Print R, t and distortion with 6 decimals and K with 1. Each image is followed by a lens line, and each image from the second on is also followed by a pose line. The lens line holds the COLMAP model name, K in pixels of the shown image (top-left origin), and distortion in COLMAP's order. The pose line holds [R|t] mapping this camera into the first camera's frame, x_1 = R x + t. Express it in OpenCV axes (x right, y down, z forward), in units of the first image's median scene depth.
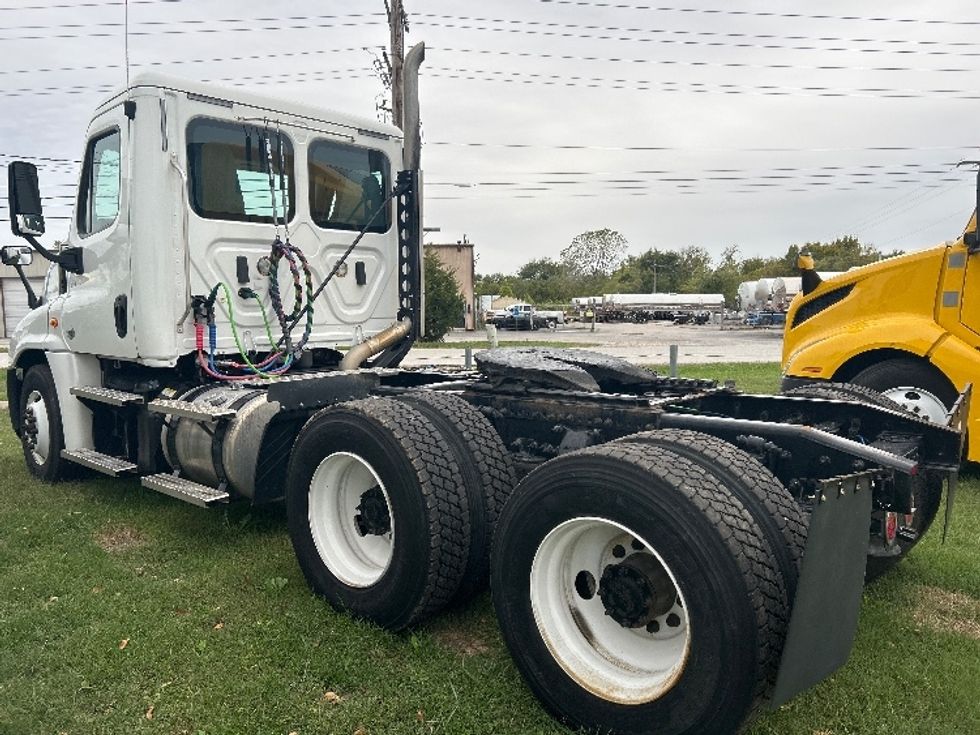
lens RADIAL K [[735.0, 0, 494.8], [0, 735.0, 373.1], [0, 0, 1]] dist [0.046353, -0.009765]
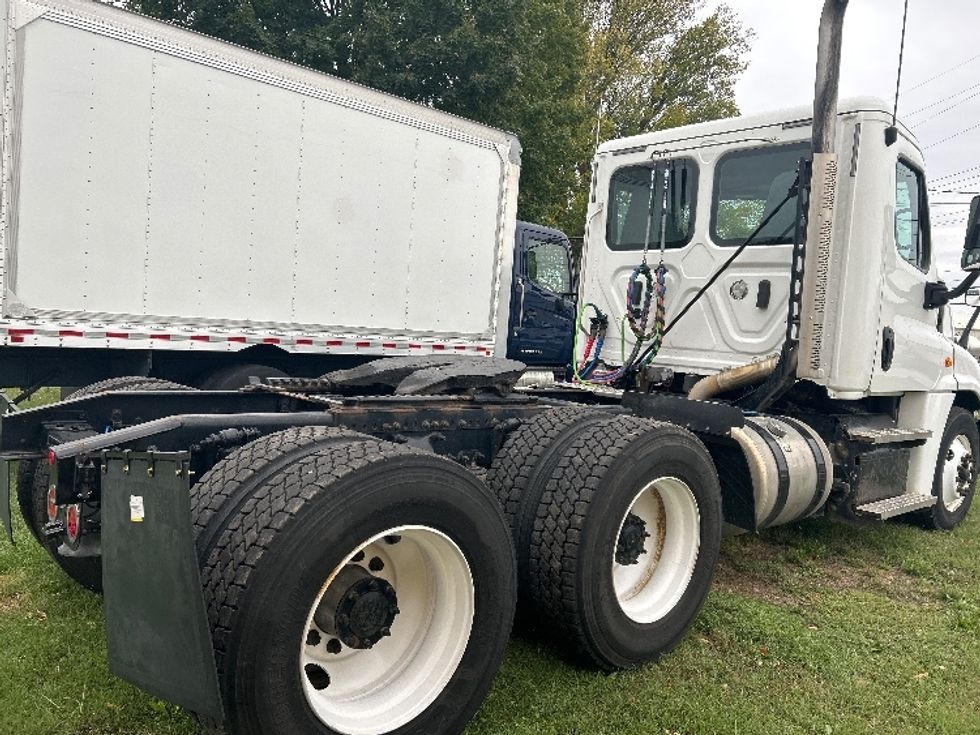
lens RADIAL K [[735.0, 0, 489.7], [0, 735.0, 366.5], [0, 0, 1]] dist [0.046353, -0.009765]
pose [[-0.115773, 0.077151, -0.990275, 0.760382], [-0.149667, 0.984241, 0.094178, -0.096710], [0.981935, 0.159115, -0.102402, 0.870071]]
